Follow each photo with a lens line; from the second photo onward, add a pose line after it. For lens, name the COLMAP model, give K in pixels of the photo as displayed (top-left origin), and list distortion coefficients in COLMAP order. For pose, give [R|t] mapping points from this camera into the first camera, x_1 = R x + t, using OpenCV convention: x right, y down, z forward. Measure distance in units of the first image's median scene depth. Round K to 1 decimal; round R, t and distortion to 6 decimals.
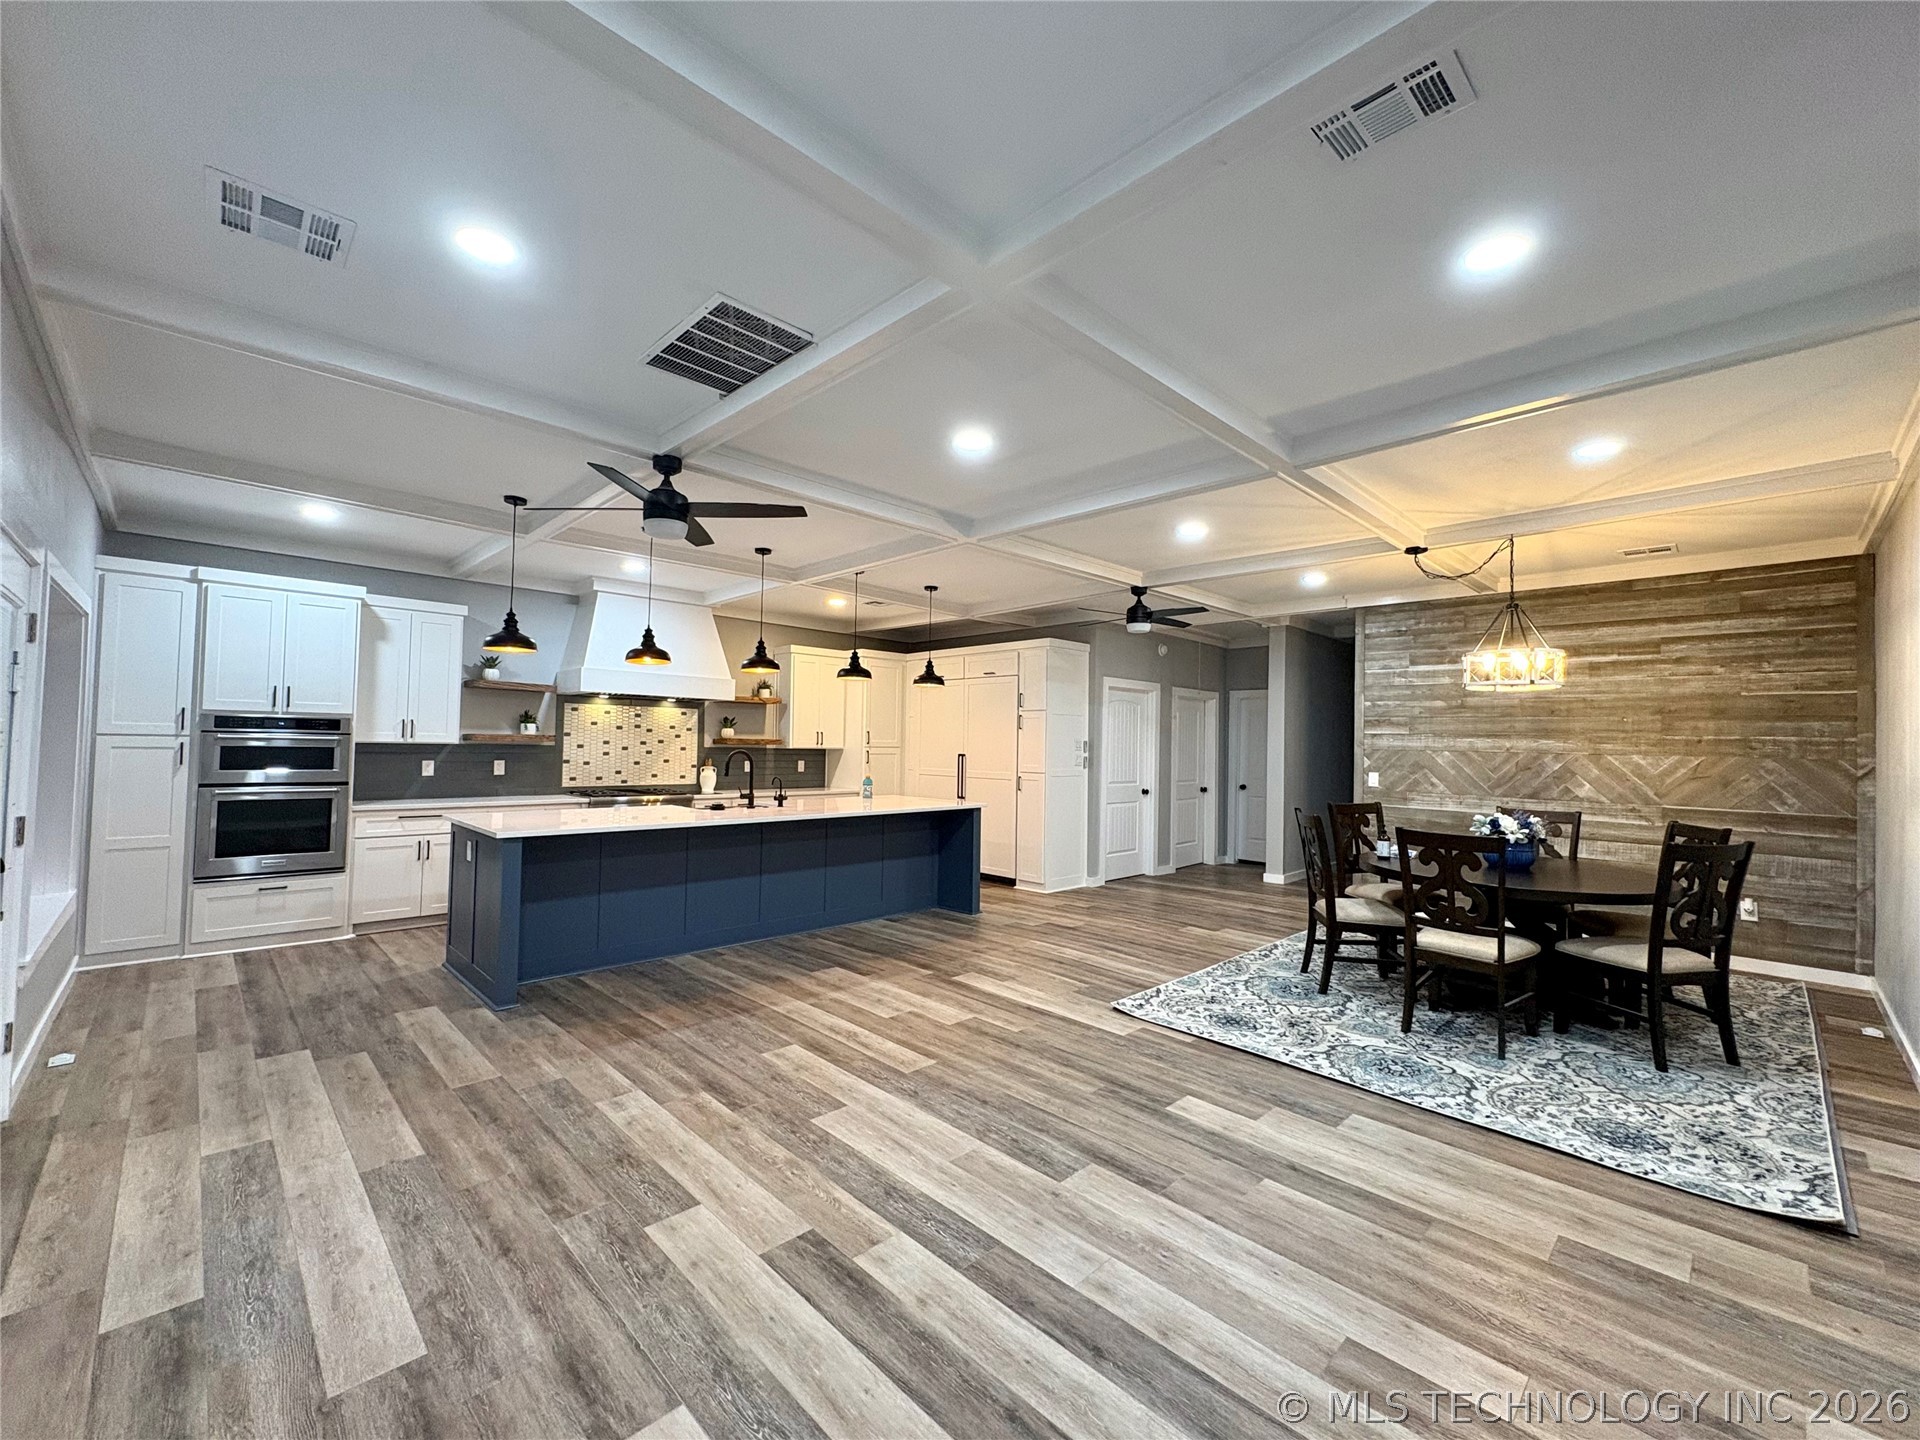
lens RADIAL K [[772.4, 0, 968.5], [0, 772.4, 723.8], [0, 0, 1]] dist [-0.000532, 0.000475]
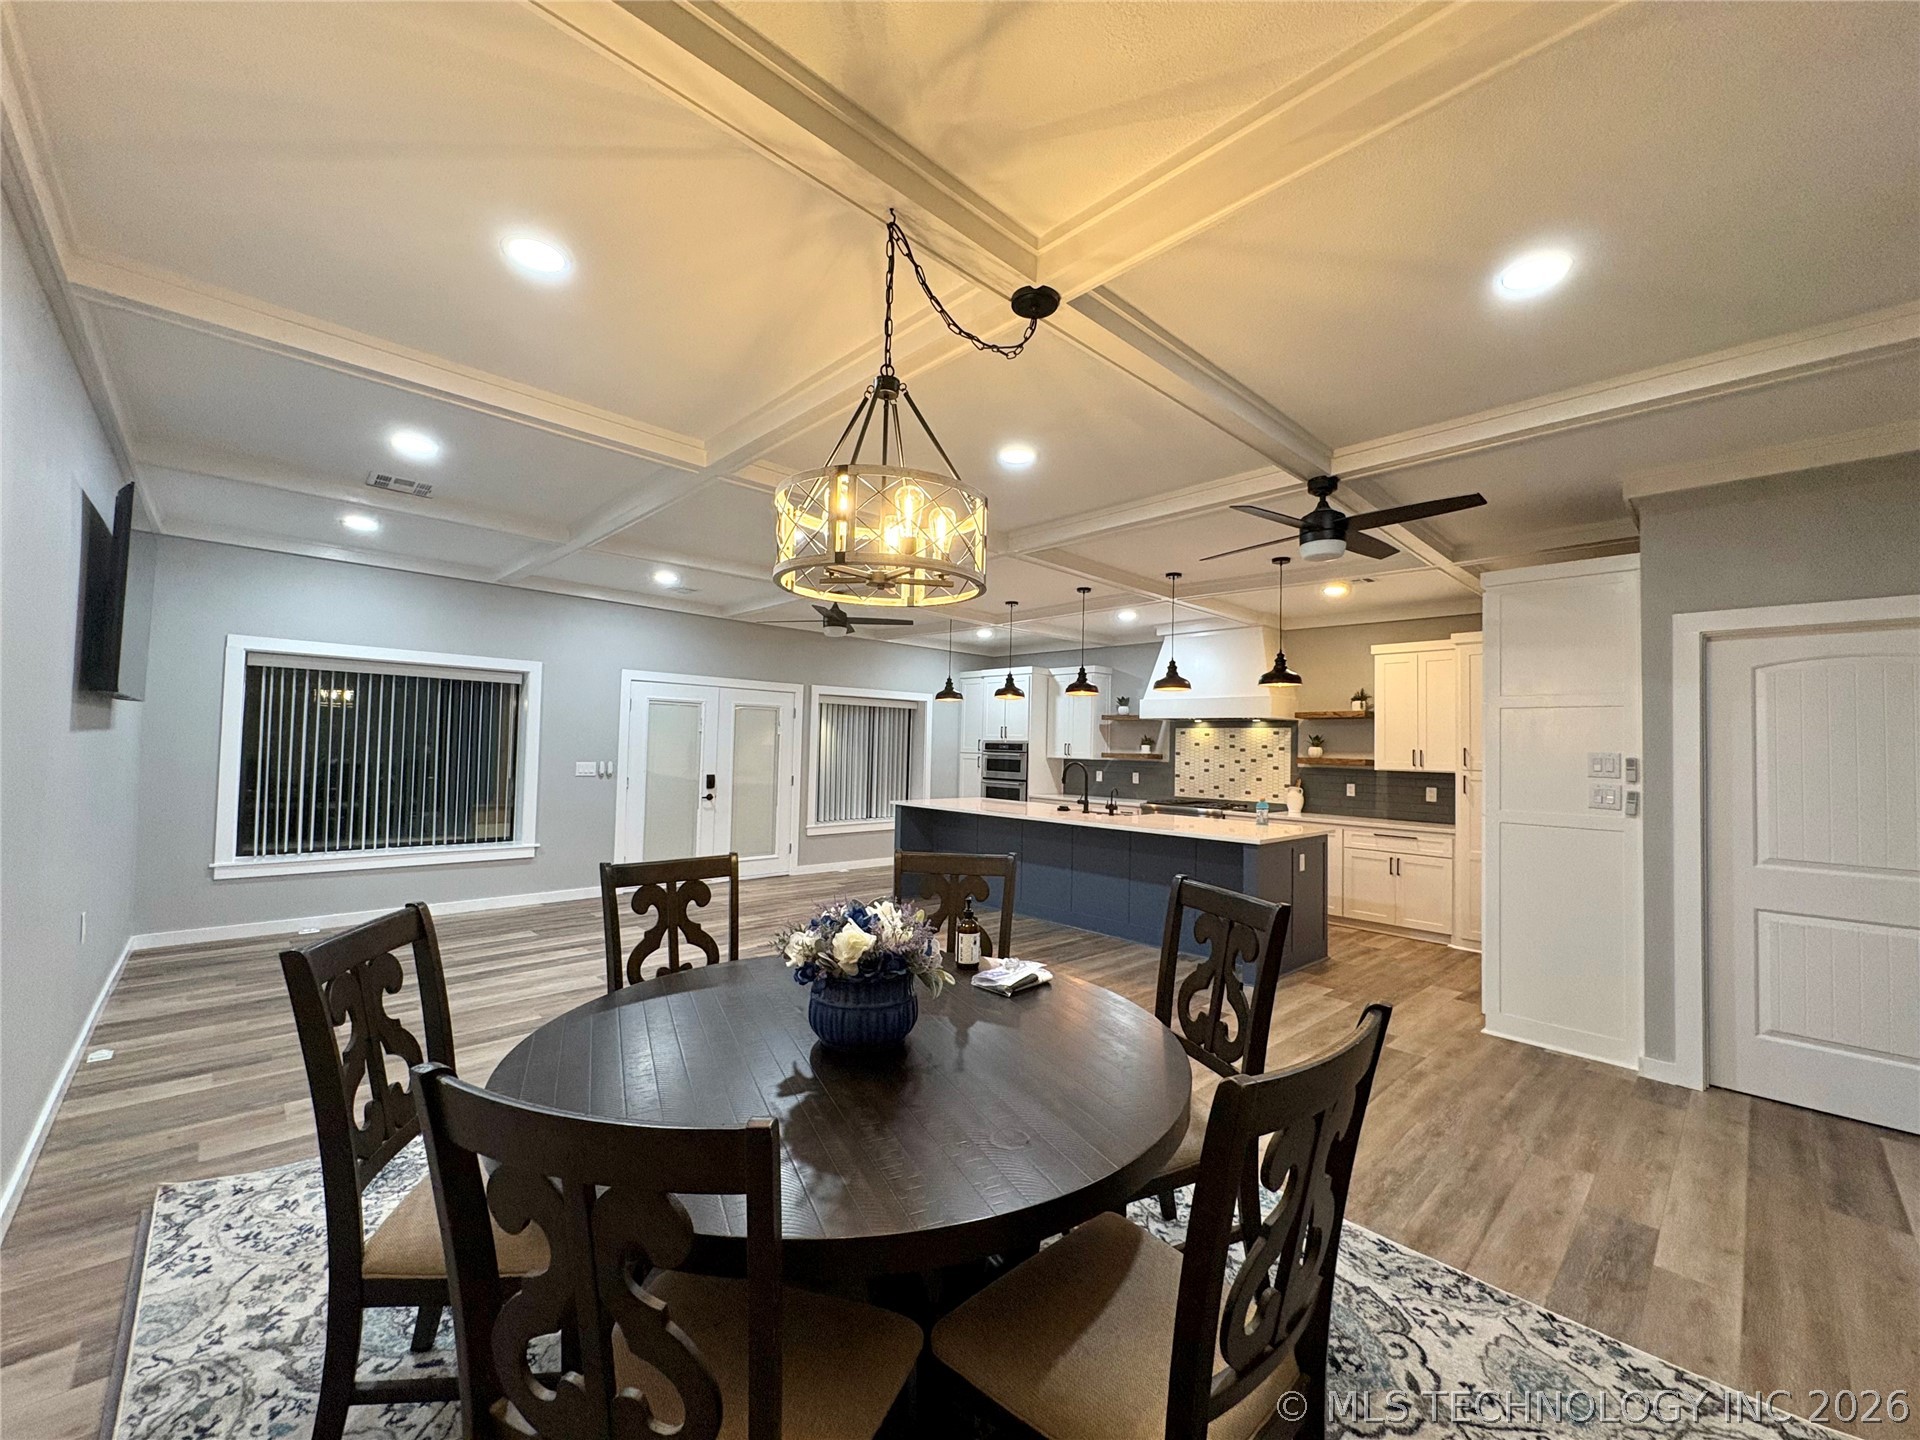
lens RADIAL K [[772.4, 0, 971.0], [0, 772.4, 719.6], [0, 0, 1]] dist [-0.000532, 0.000475]
pose [[-0.010073, -0.056254, -0.998366, 0.908789], [0.001358, 0.998415, -0.056270, 0.036029], [0.999948, -0.001923, -0.009981, 0.870341]]
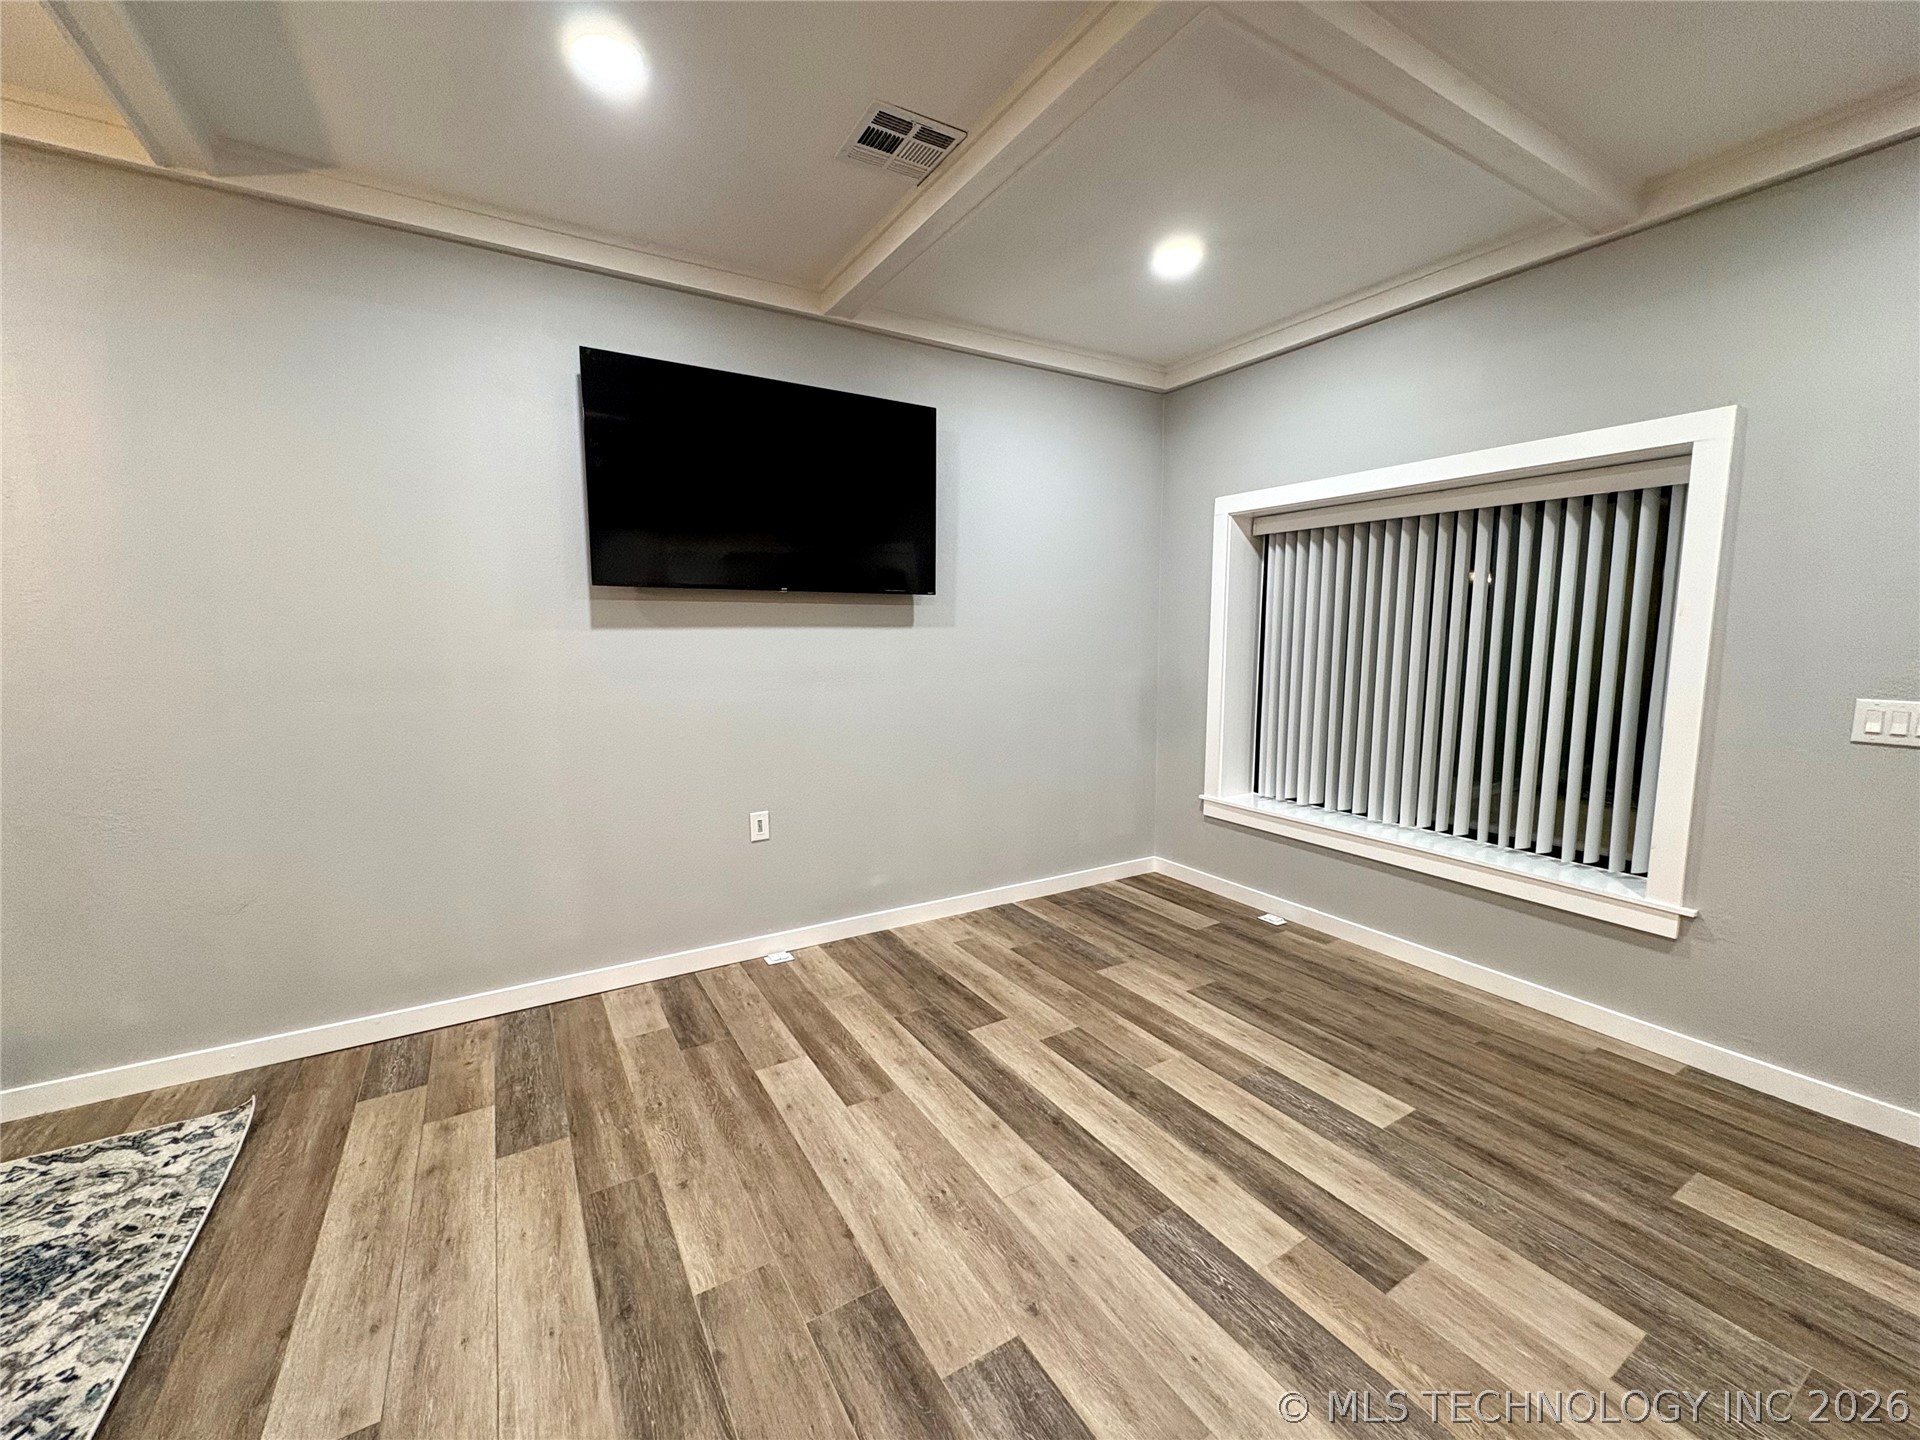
lens RADIAL K [[772.4, 0, 962.8], [0, 772.4, 717.5], [0, 0, 1]] dist [-0.000532, 0.000475]
pose [[-0.972324, -0.046194, 0.229024, 0.019212], [-0.025715, 0.995463, 0.091610, 0.019421], [-0.232216, 0.083185, -0.969101, 0.710105]]
